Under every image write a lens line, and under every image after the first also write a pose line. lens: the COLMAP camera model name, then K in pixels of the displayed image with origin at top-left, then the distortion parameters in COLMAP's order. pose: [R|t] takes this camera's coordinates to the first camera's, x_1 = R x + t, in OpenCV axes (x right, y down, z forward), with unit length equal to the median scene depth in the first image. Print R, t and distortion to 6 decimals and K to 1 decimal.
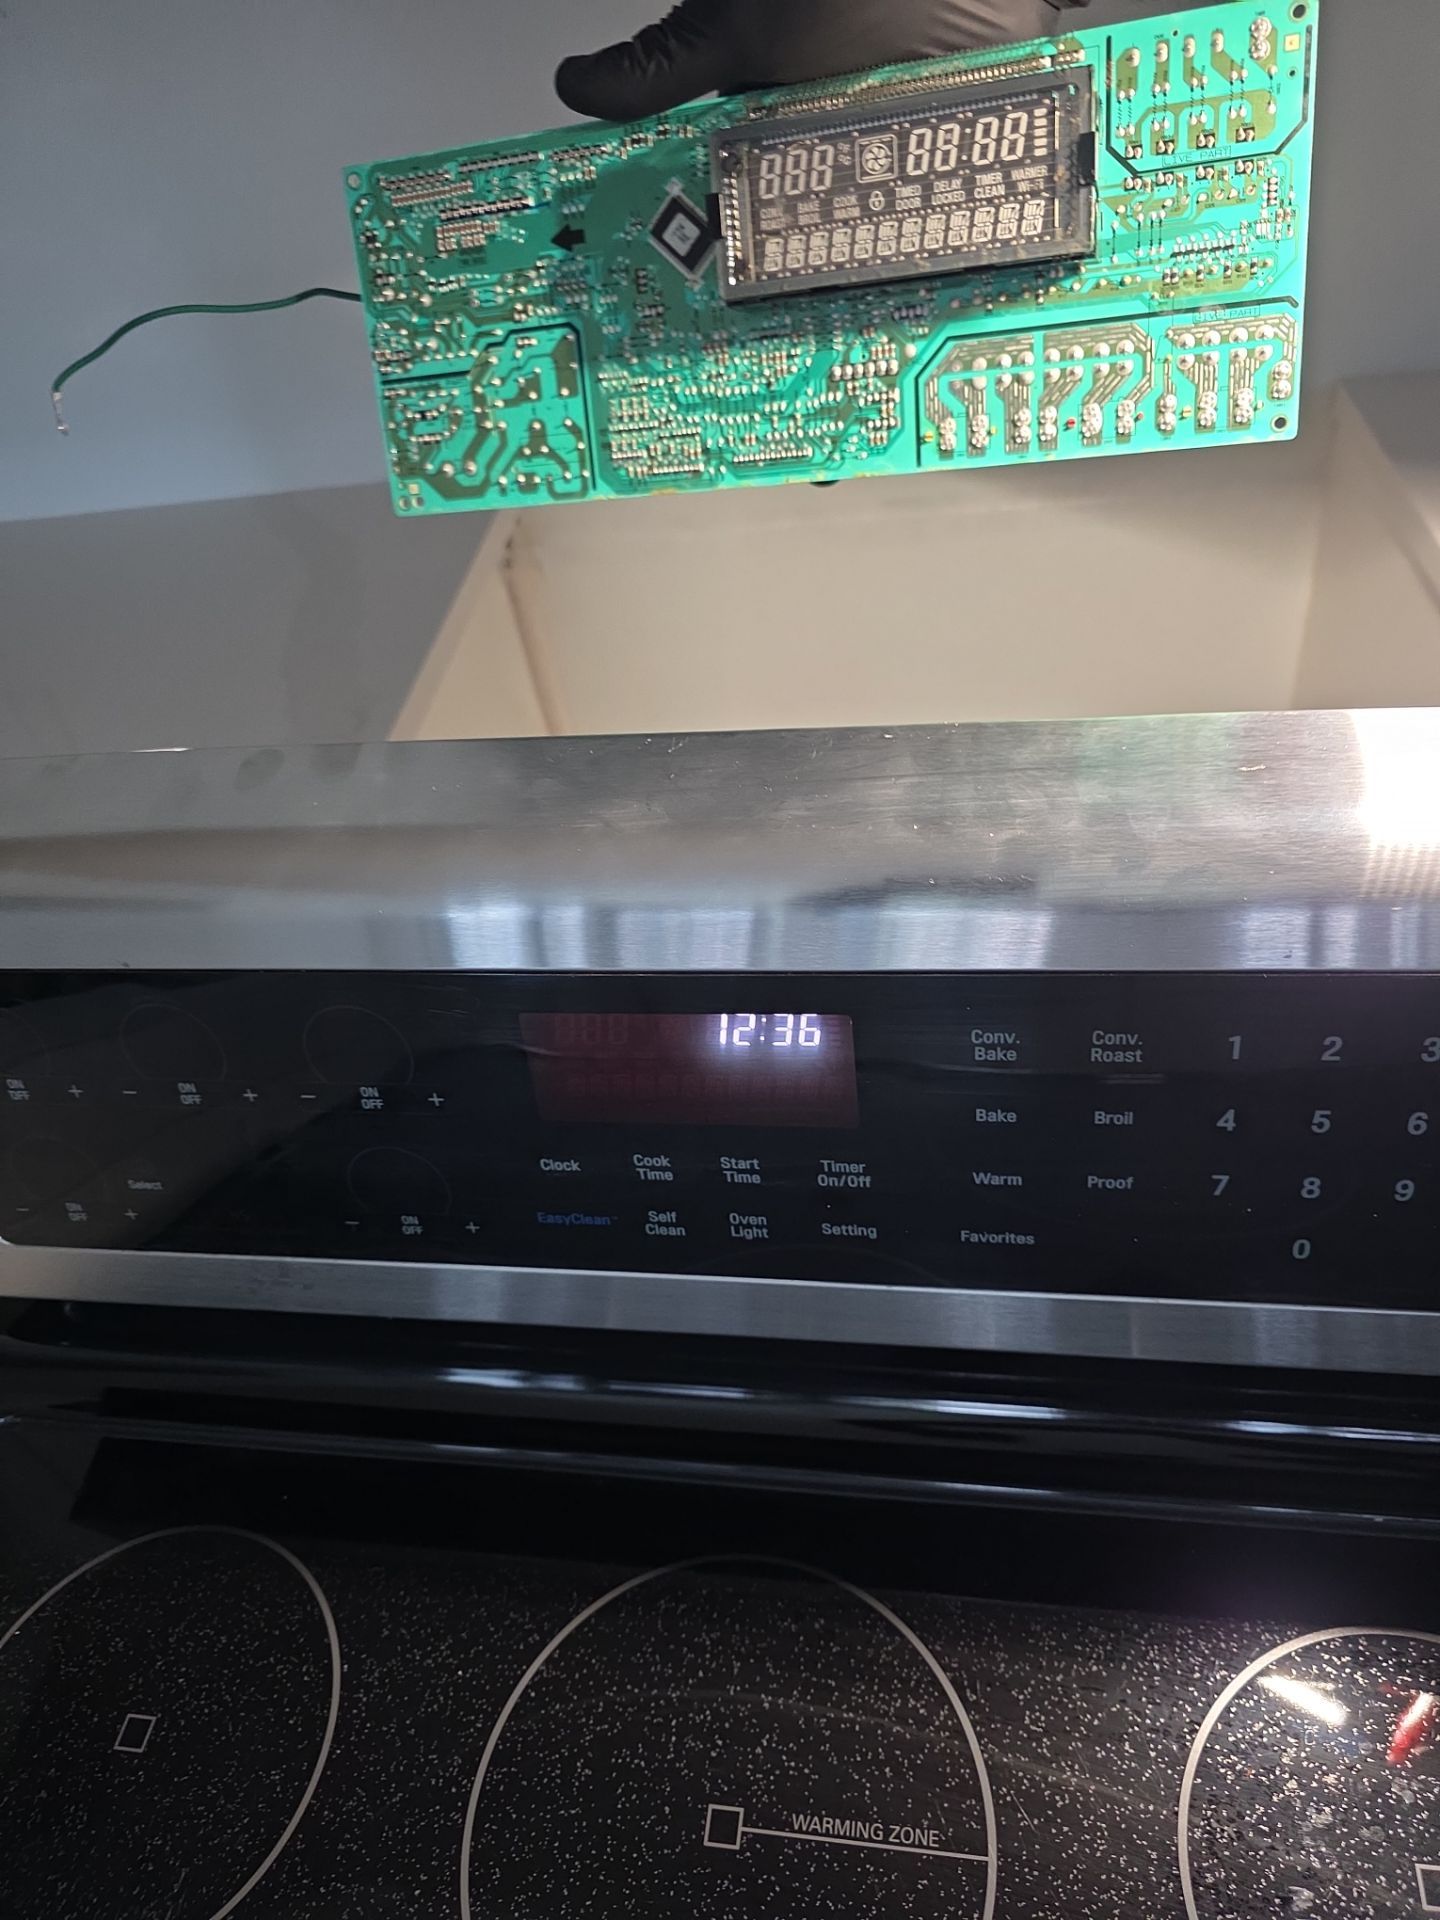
lens RADIAL K [[1321.6, 0, 720.0], [0, 1321.6, 960.0], [0, 0, 1]] dist [0.067885, -0.088903]
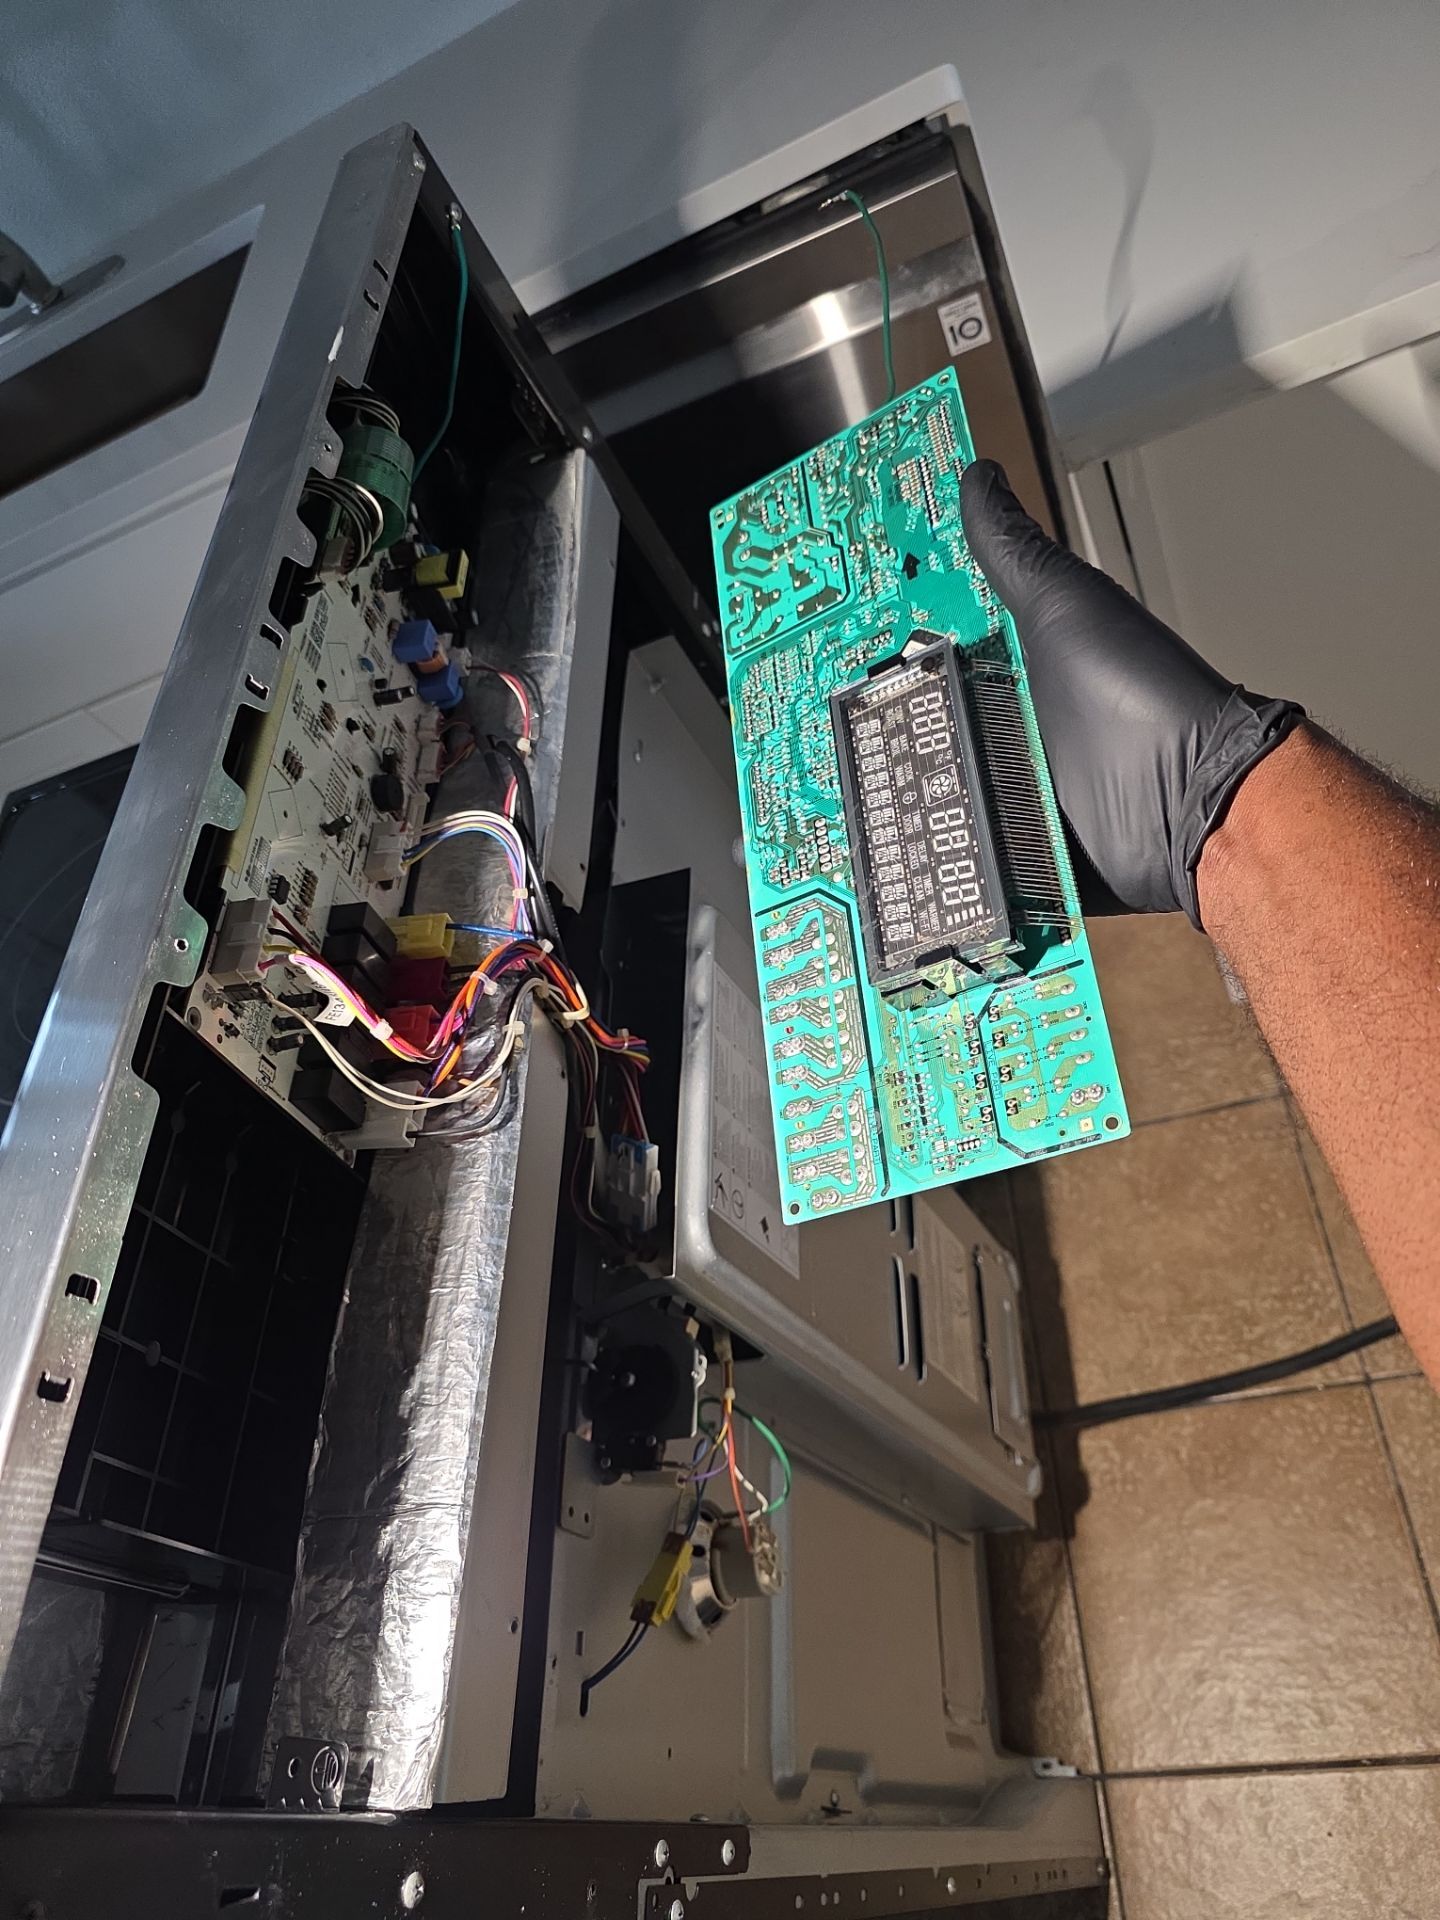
lens RADIAL K [[1321.6, 0, 720.0], [0, 1321.6, 960.0], [0, 0, 1]] dist [0.067885, -0.088903]
pose [[0.189311, 0.968578, -0.161301, 0.365280], [-0.952497, 0.221055, 0.209485, -0.578708], [0.238559, 0.113981, 0.964416, -0.055404]]
